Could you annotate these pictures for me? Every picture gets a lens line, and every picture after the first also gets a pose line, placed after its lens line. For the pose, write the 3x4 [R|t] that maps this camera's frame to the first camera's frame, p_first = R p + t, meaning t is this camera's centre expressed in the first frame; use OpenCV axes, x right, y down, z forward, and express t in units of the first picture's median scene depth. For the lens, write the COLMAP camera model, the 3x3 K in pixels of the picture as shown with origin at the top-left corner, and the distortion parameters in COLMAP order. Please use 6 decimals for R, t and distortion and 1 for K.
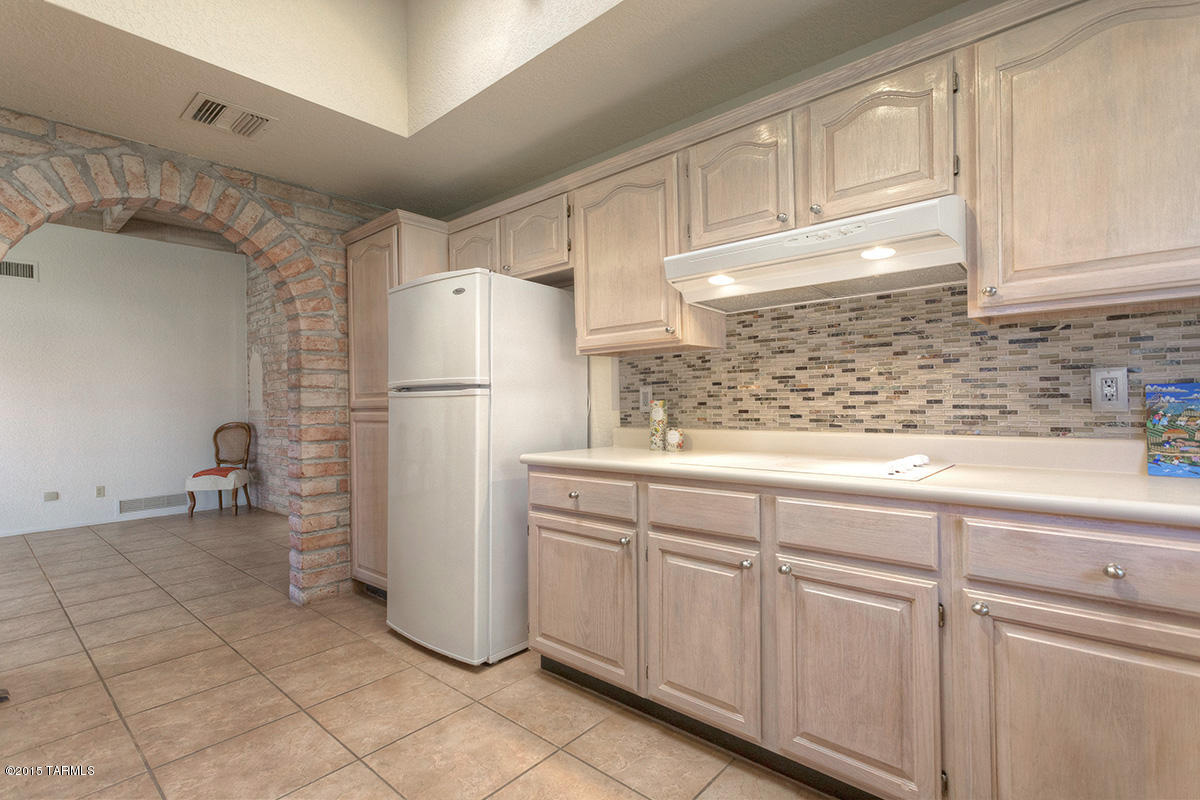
lens RADIAL K [[566.9, 0, 600.0], [0, 566.9, 400.0], [0, 0, 1]] dist [0.001673, 0.000513]
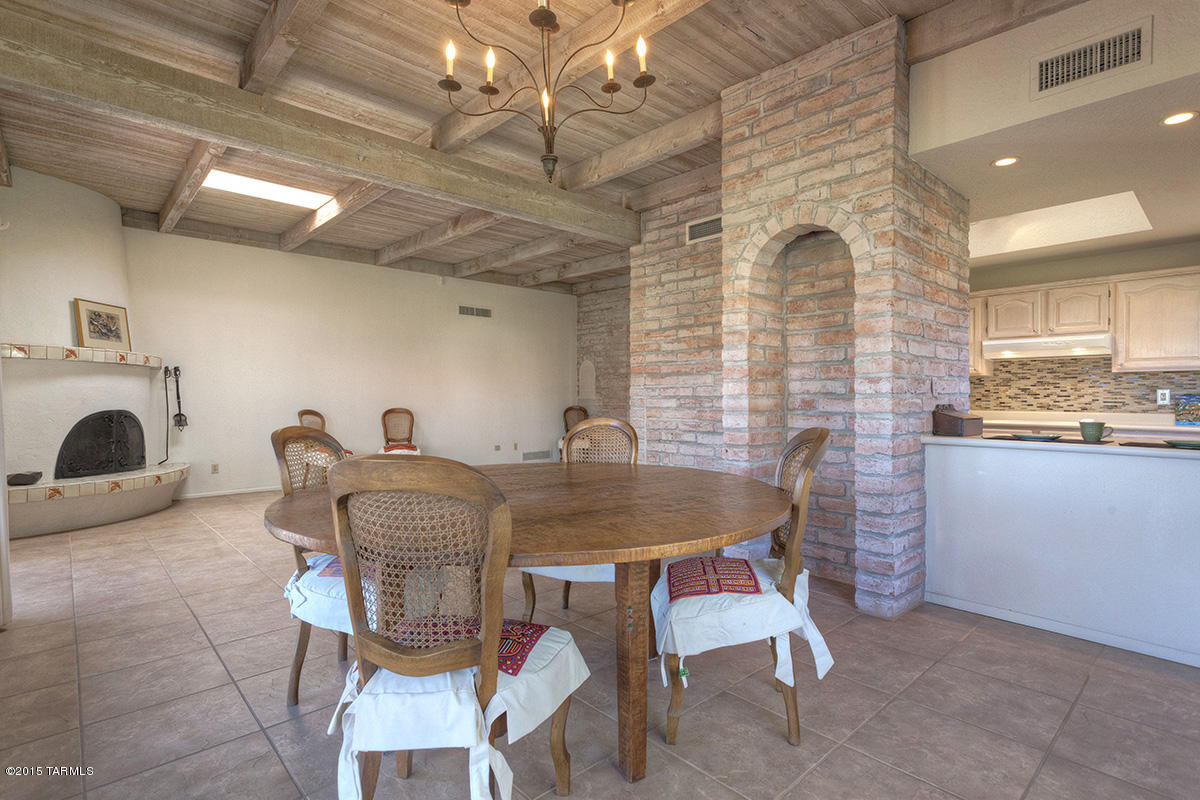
lens RADIAL K [[579.7, 0, 600.0], [0, 579.7, 400.0], [0, 0, 1]] dist [0.002791, 0.000446]
pose [[0.994340, 0.015967, -0.105035, -1.334738], [-0.014466, 0.999782, 0.015035, -0.004285], [0.105252, -0.013430, 0.994355, -1.819219]]
